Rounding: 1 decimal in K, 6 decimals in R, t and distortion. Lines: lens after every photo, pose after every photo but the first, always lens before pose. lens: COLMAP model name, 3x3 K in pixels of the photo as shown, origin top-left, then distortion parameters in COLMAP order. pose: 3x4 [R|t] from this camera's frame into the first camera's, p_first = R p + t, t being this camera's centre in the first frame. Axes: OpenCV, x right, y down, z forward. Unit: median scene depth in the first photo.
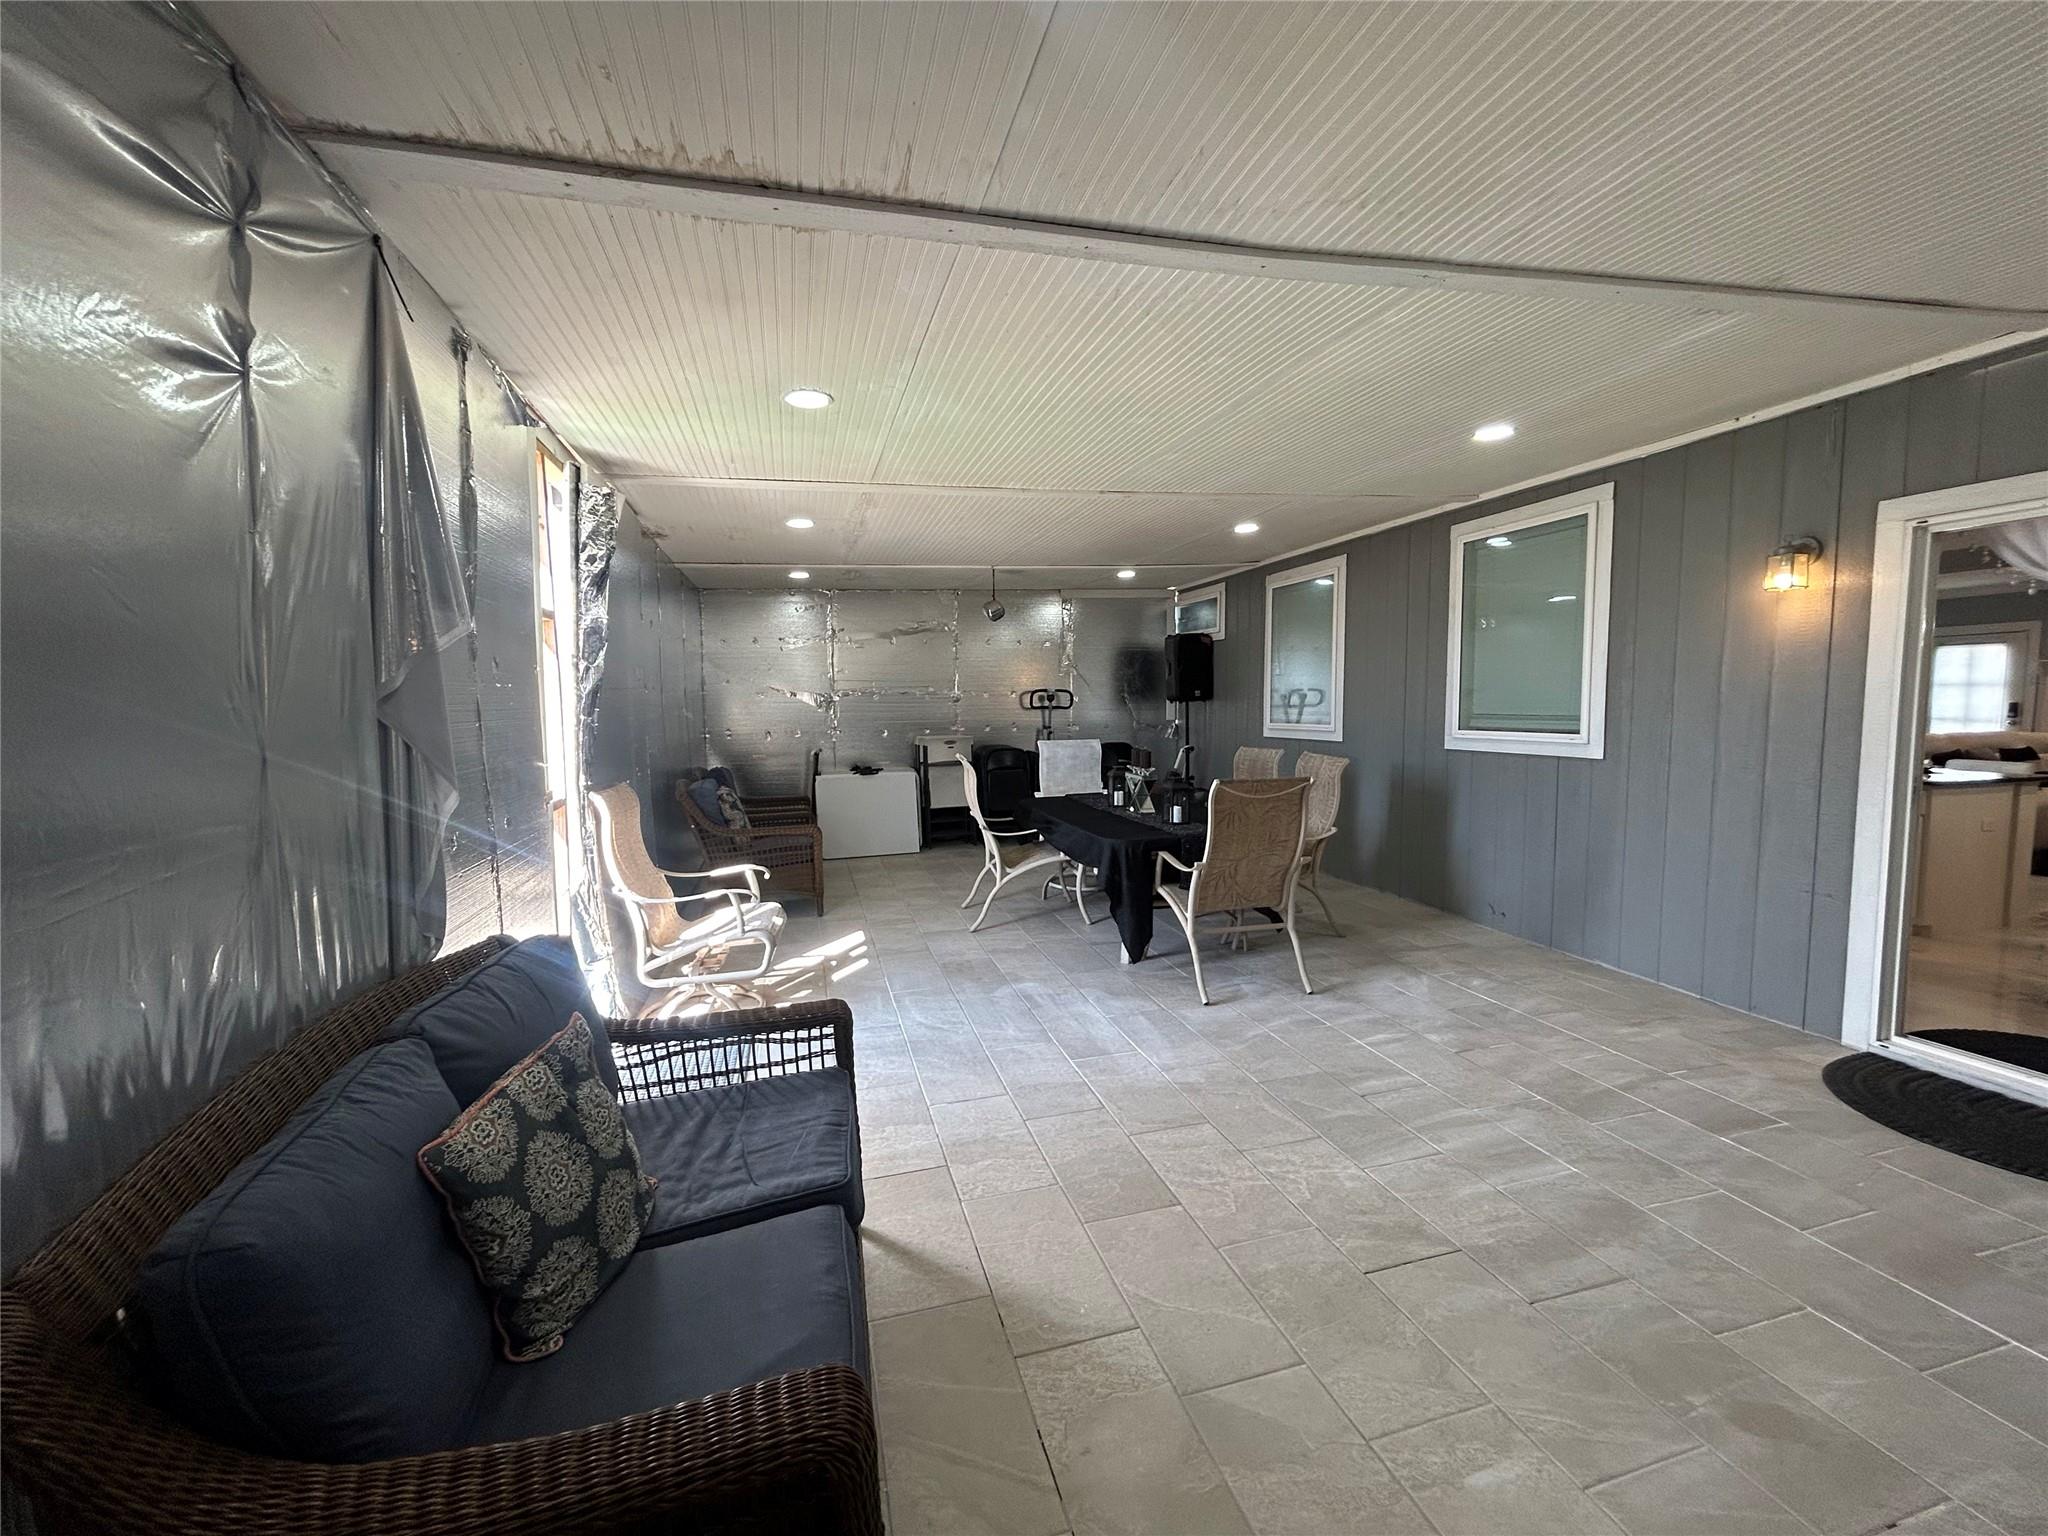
lens RADIAL K [[827.1, 0, 1035.5], [0, 827.1, 769.3], [0, 0, 1]] dist [-0.000899, 0.000552]
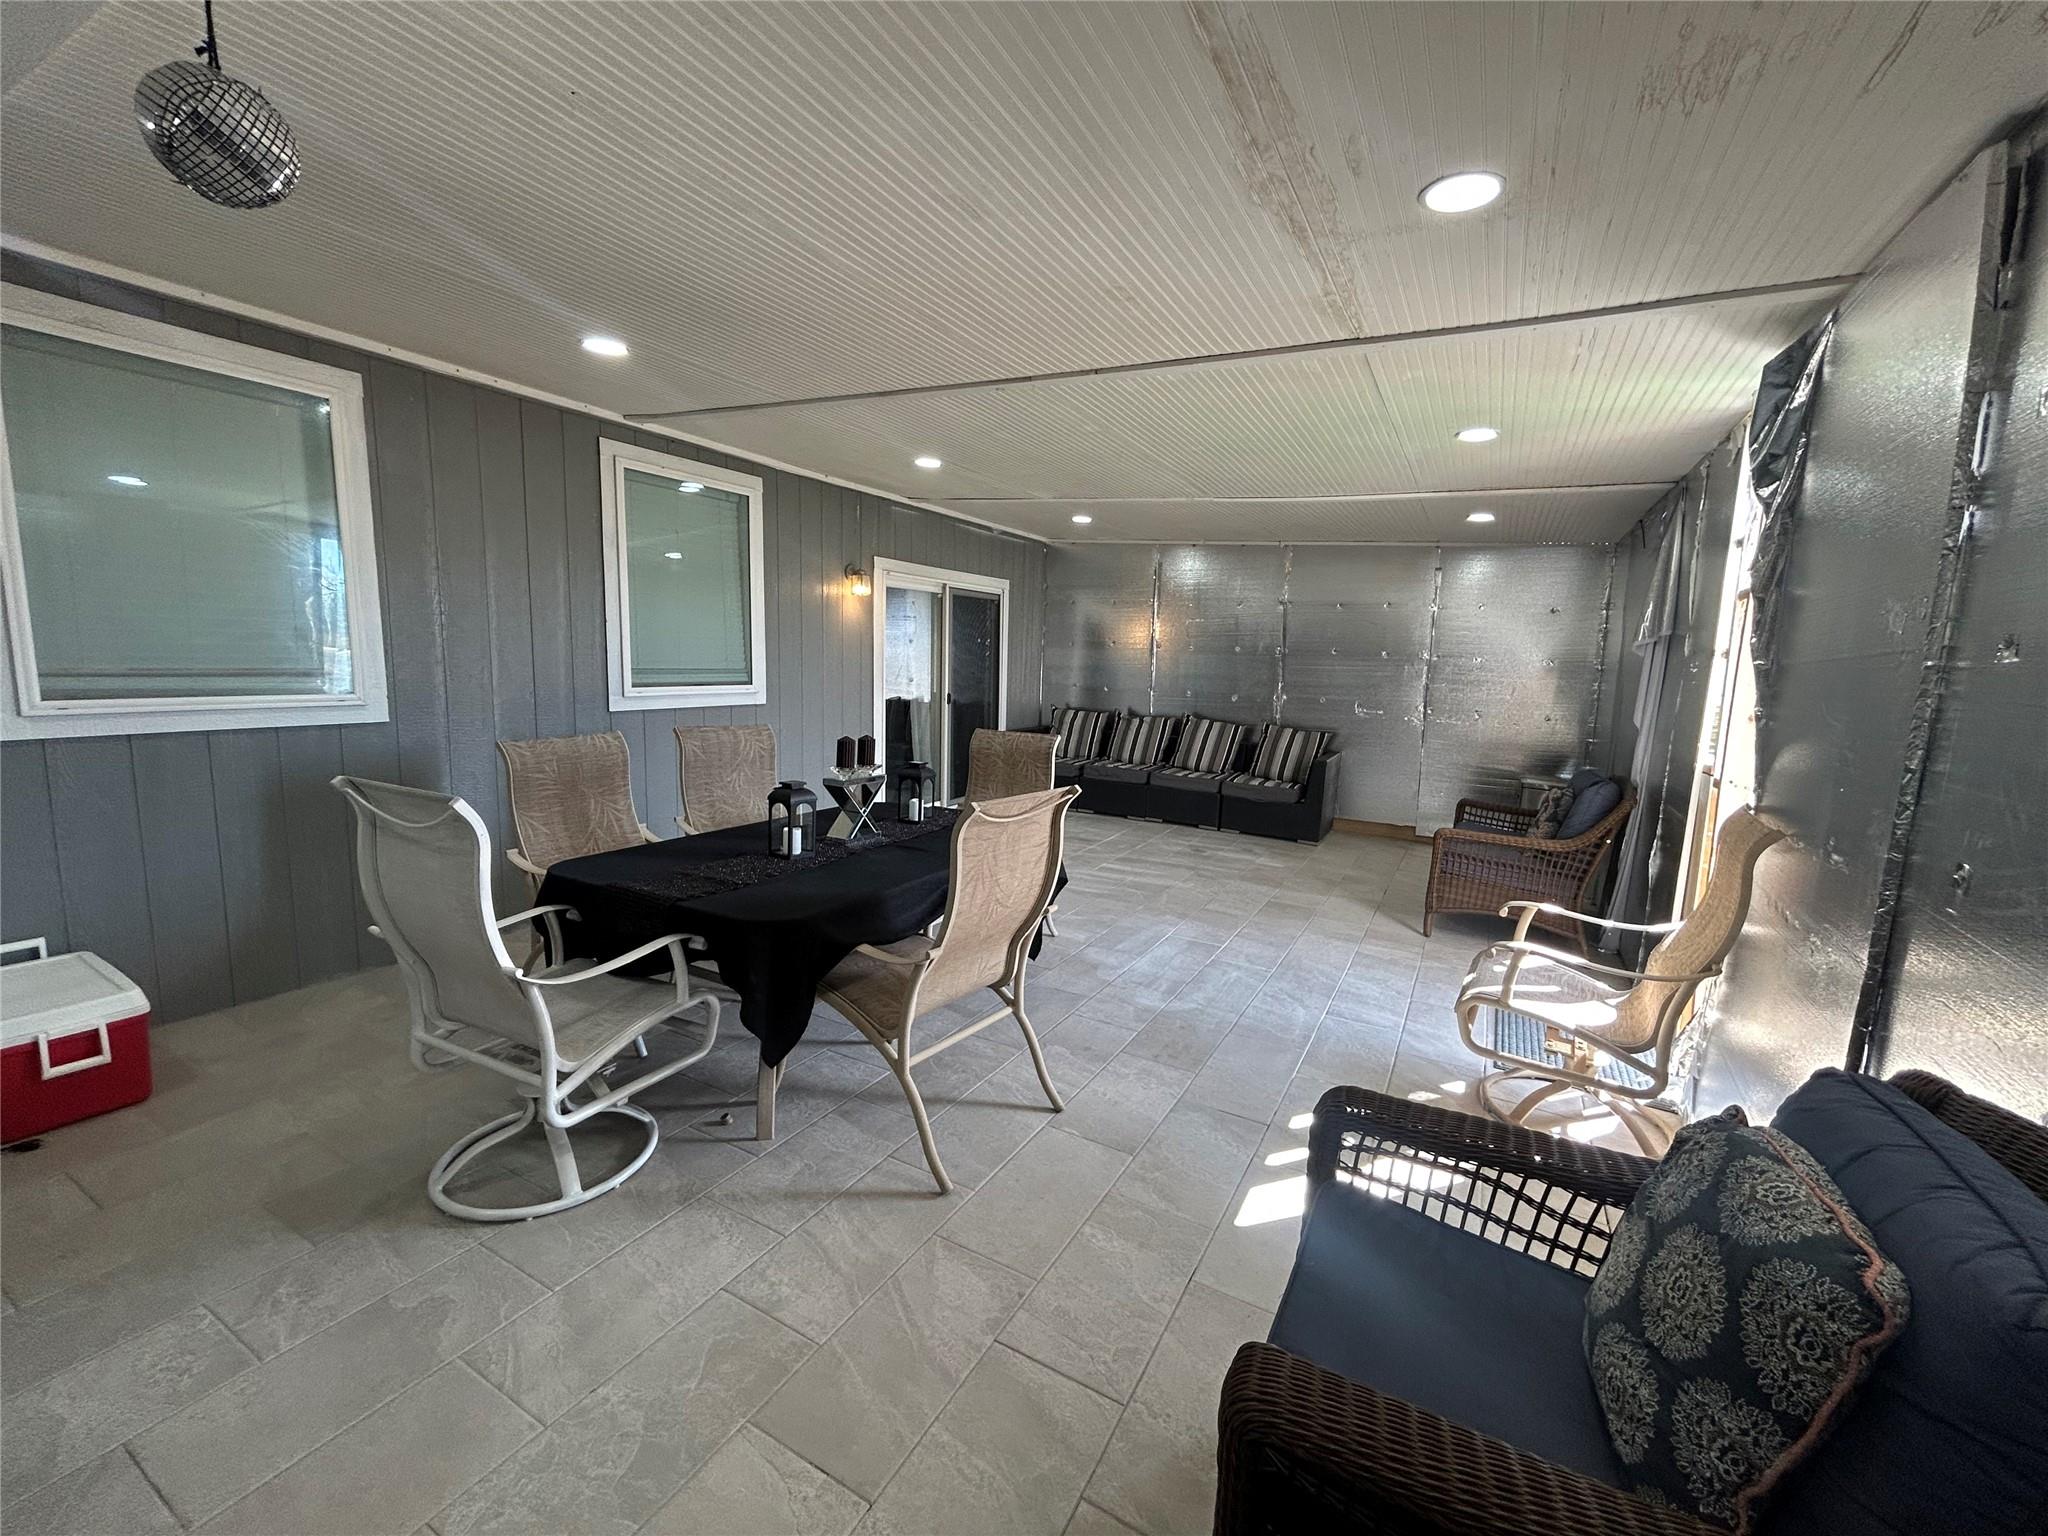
lens RADIAL K [[827.1, 0, 1023.2], [0, 827.1, 770.5], [0, 0, 1]] dist [-0.000899, 0.000552]
pose [[-0.694566, -0.109633, 0.711026, -0.560375], [0.037962, 0.981359, 0.188399, -0.154994], [-0.718427, 0.157848, -0.677457, 1.828563]]
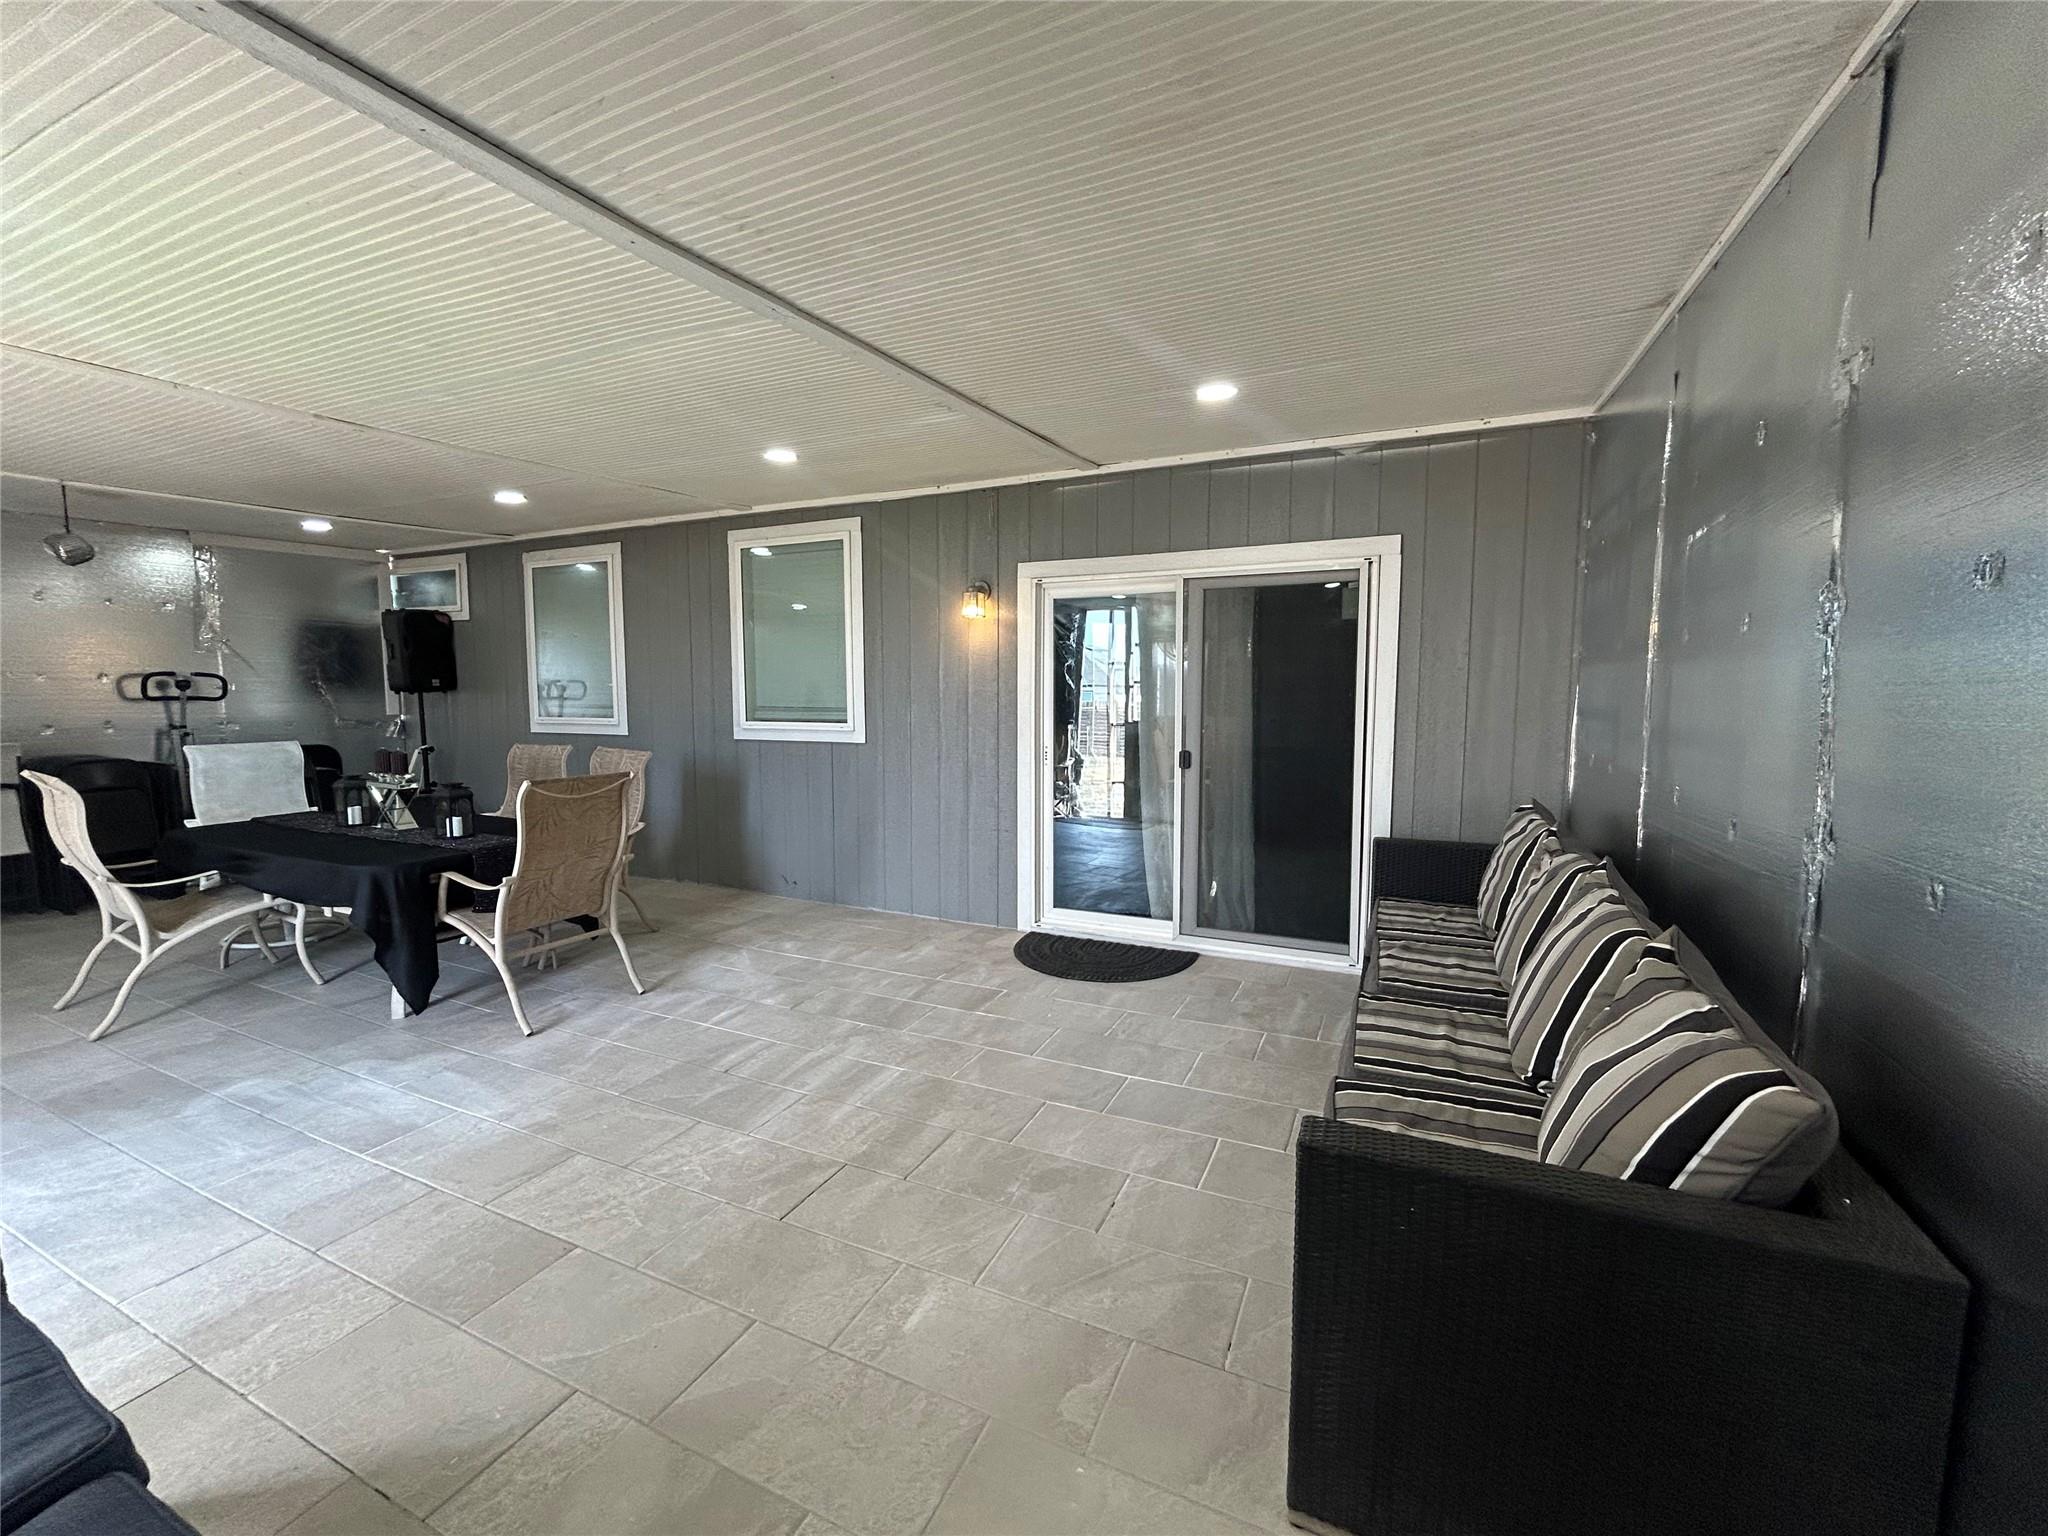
lens RADIAL K [[827.1, 0, 1019.6], [0, 827.1, 769.5], [0, 0, 1]] dist [-0.000899, 0.000552]
pose [[0.660138, -0.058502, 0.748863, -0.096546], [0.052565, 0.998116, 0.031637, 0.000177], [-0.749303, 0.018479, 0.661969, 0.017740]]
